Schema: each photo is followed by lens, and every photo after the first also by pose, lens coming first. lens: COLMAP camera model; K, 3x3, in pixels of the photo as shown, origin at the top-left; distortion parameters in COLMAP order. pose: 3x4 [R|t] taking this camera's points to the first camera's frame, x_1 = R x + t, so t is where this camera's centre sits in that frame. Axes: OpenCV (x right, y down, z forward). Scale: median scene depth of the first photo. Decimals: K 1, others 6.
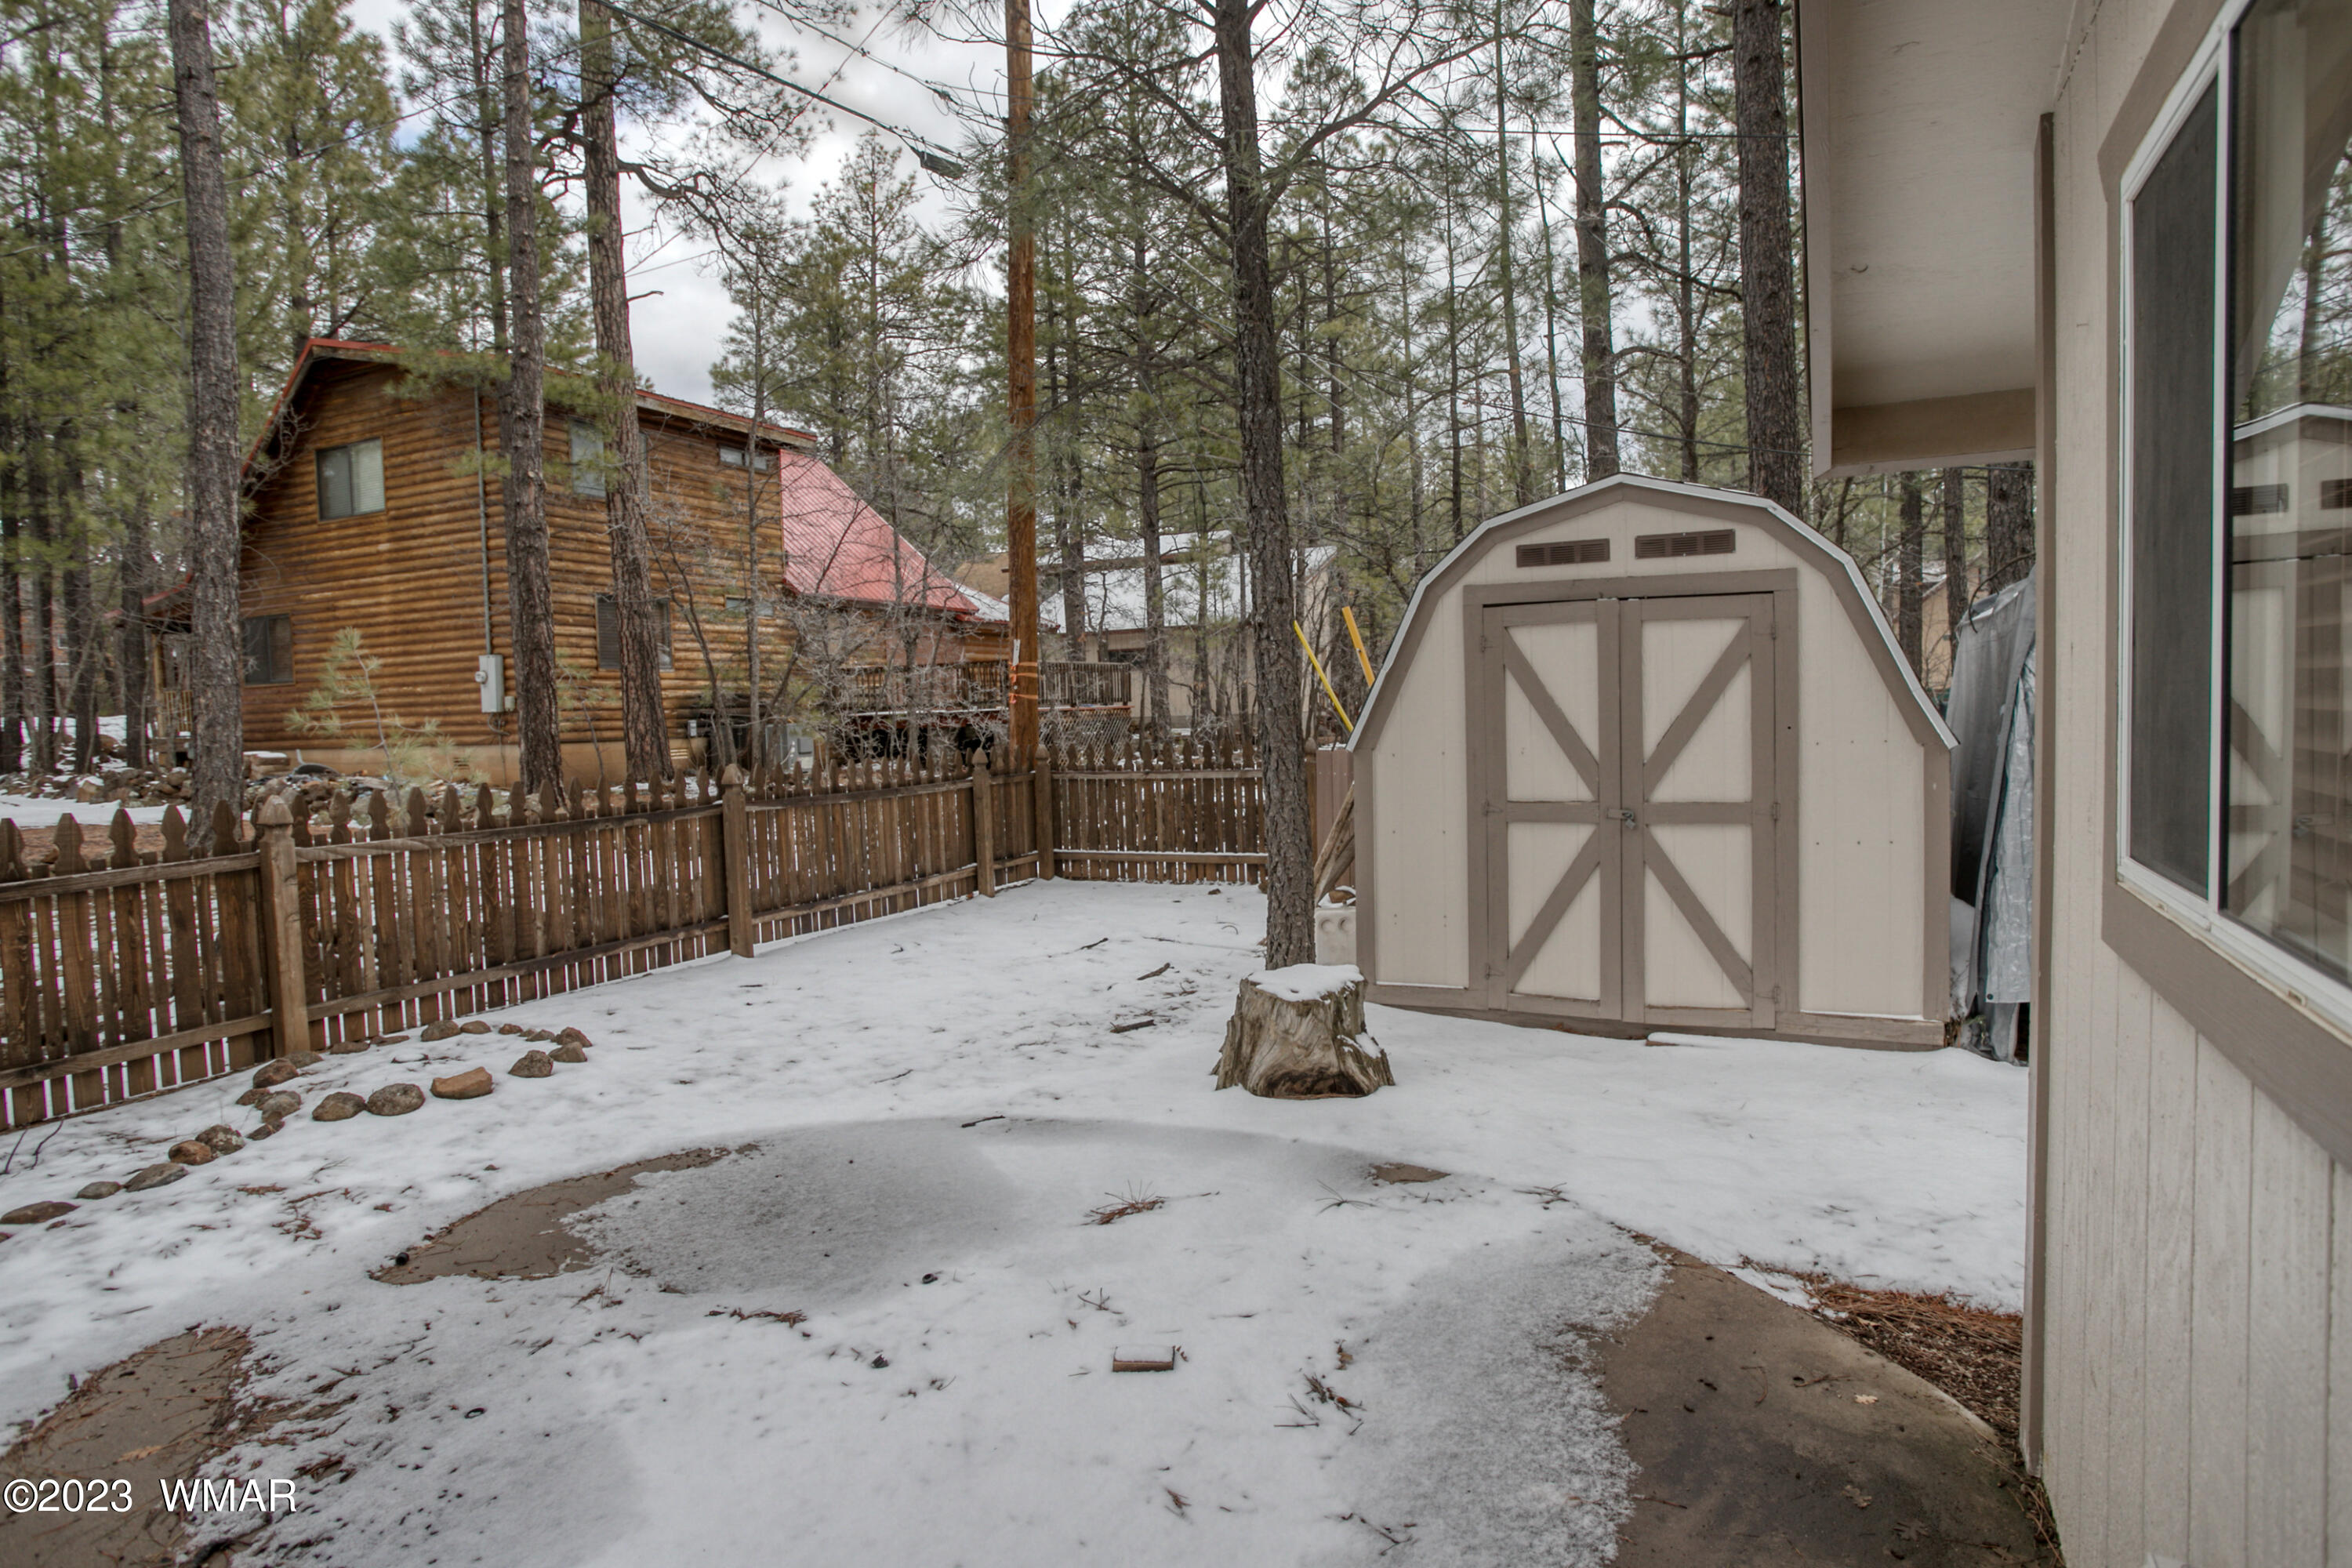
lens RADIAL K [[1259.7, 0, 1181.8], [0, 1259.7, 776.3], [0, 0, 1]] dist [-0.051536, 0.012249]
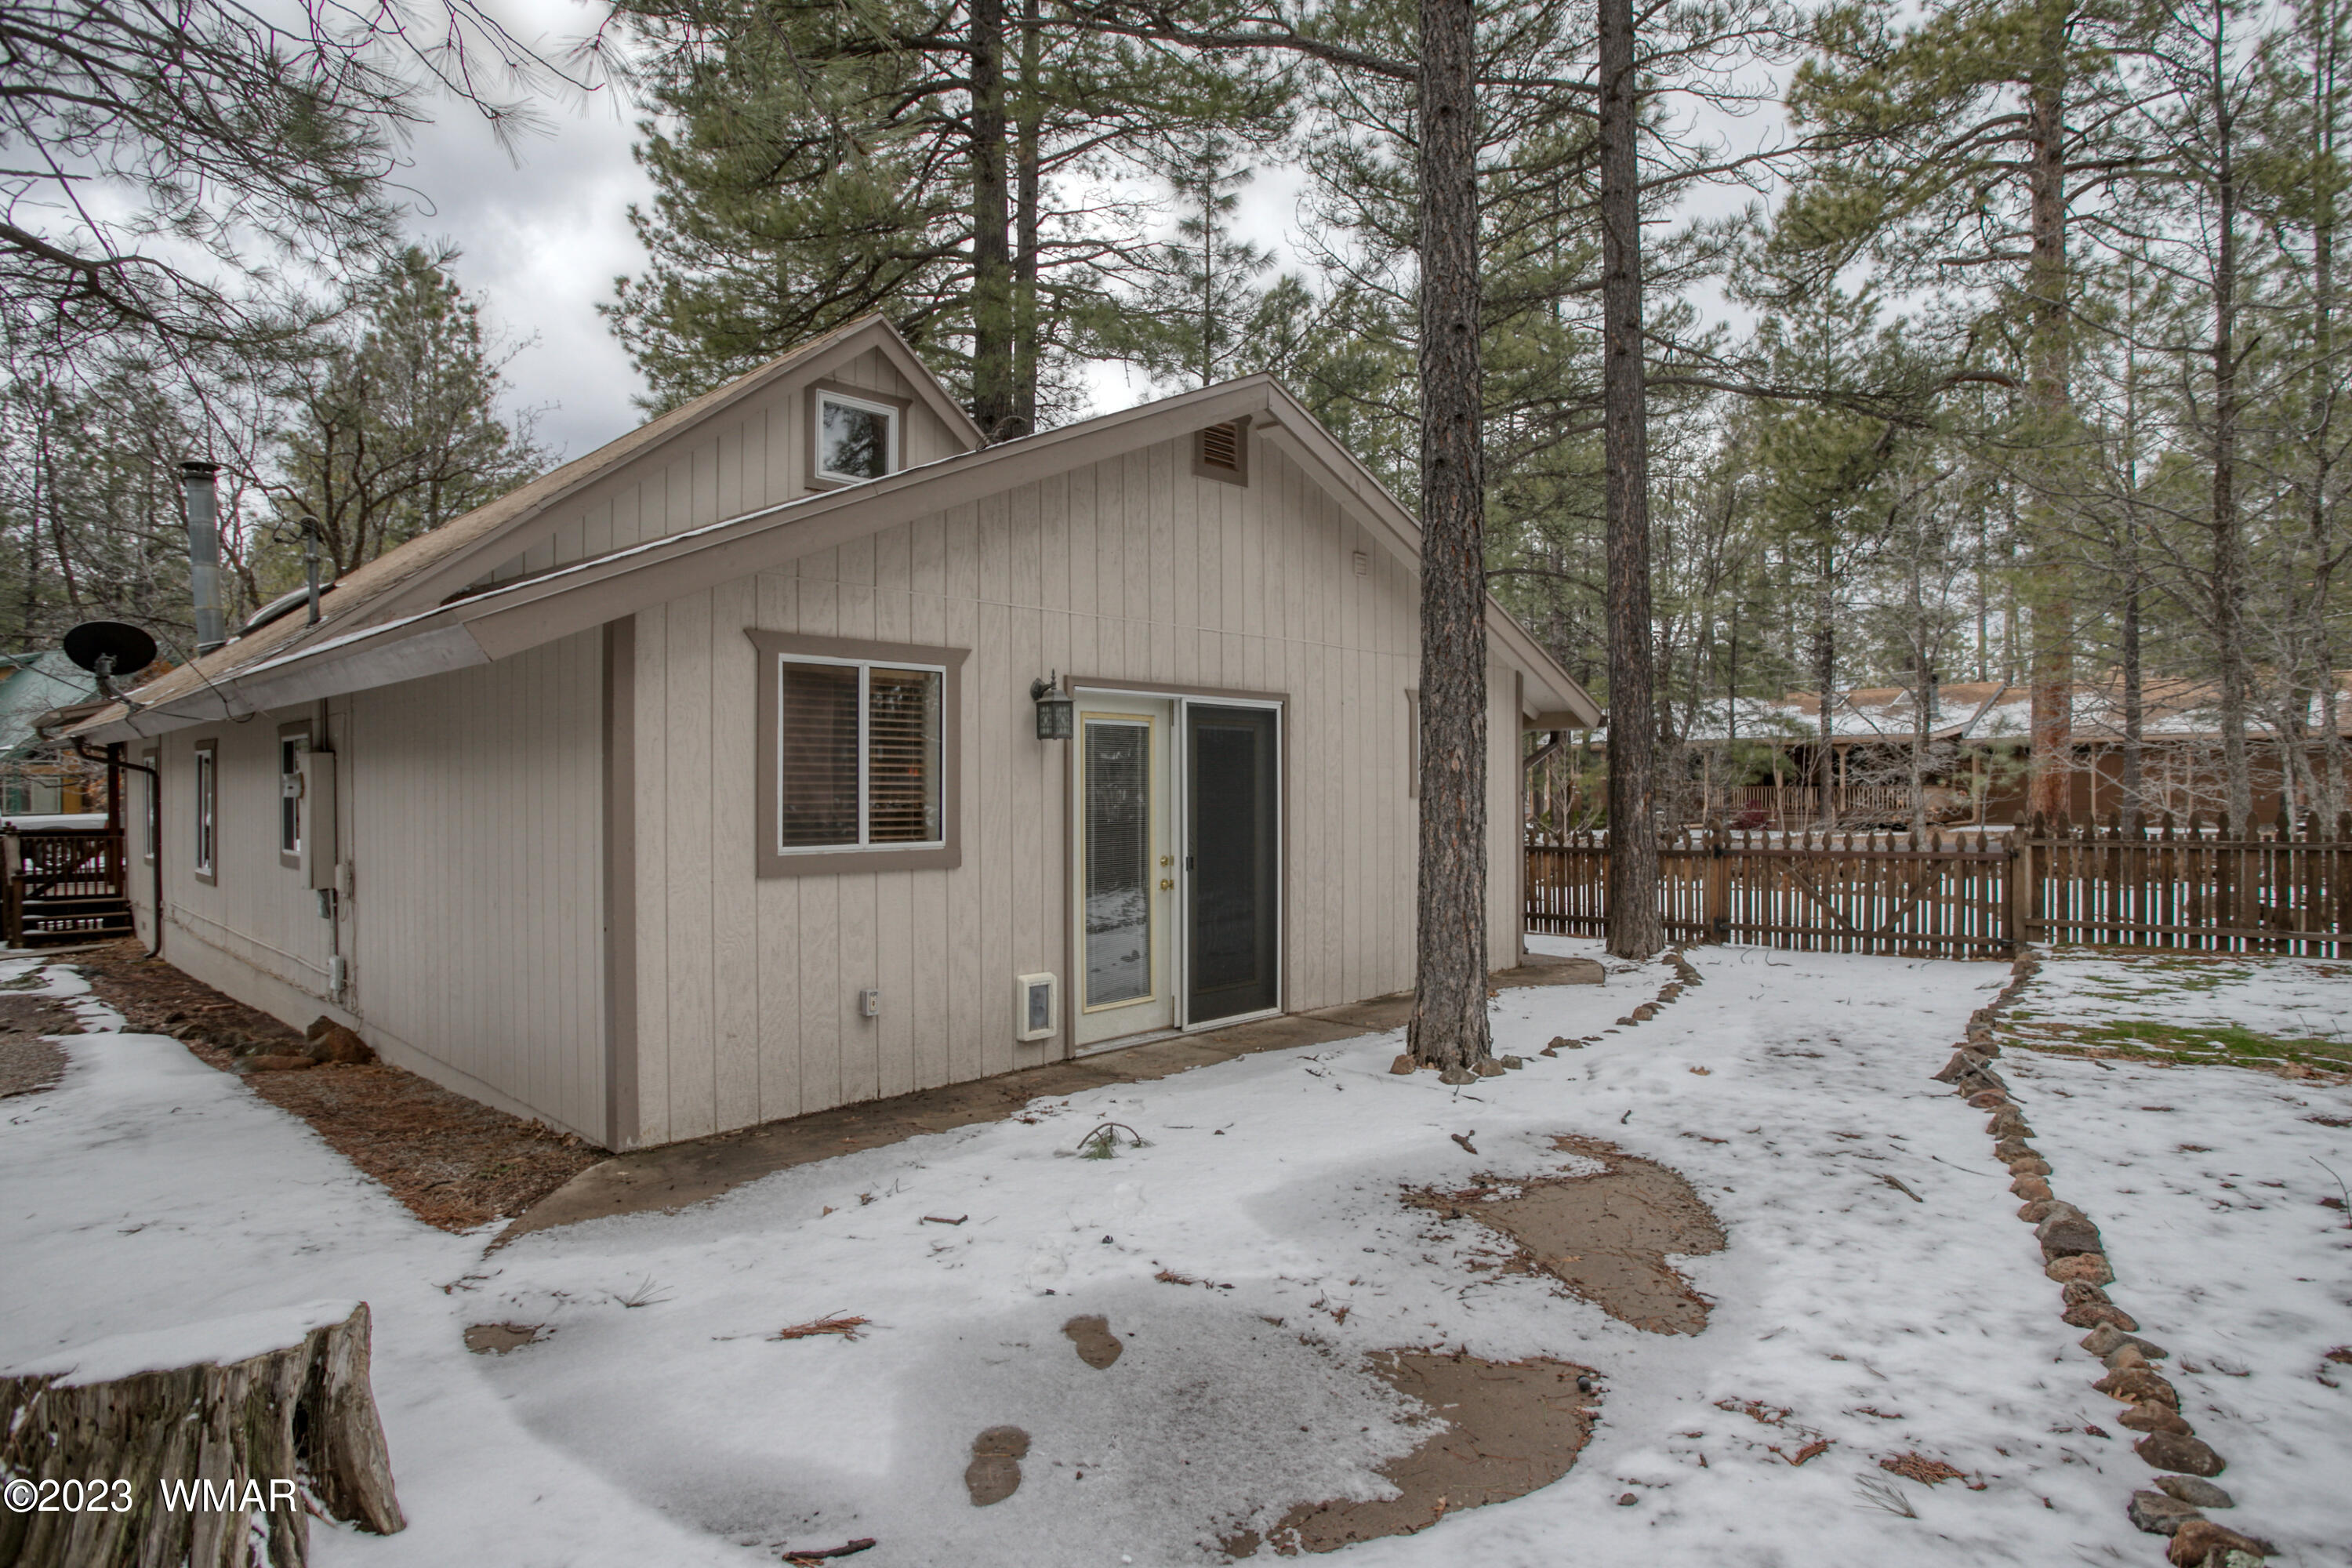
lens RADIAL K [[1259.7, 0, 1172.4], [0, 1259.7, 791.8], [0, 0, 1]] dist [-0.051536, 0.012249]
pose [[-0.957078, 0.029246, 0.288352, -0.655948], [0.044636, 0.997900, 0.046941, -0.104243], [-0.286374, 0.057797, -0.956373, 2.044372]]
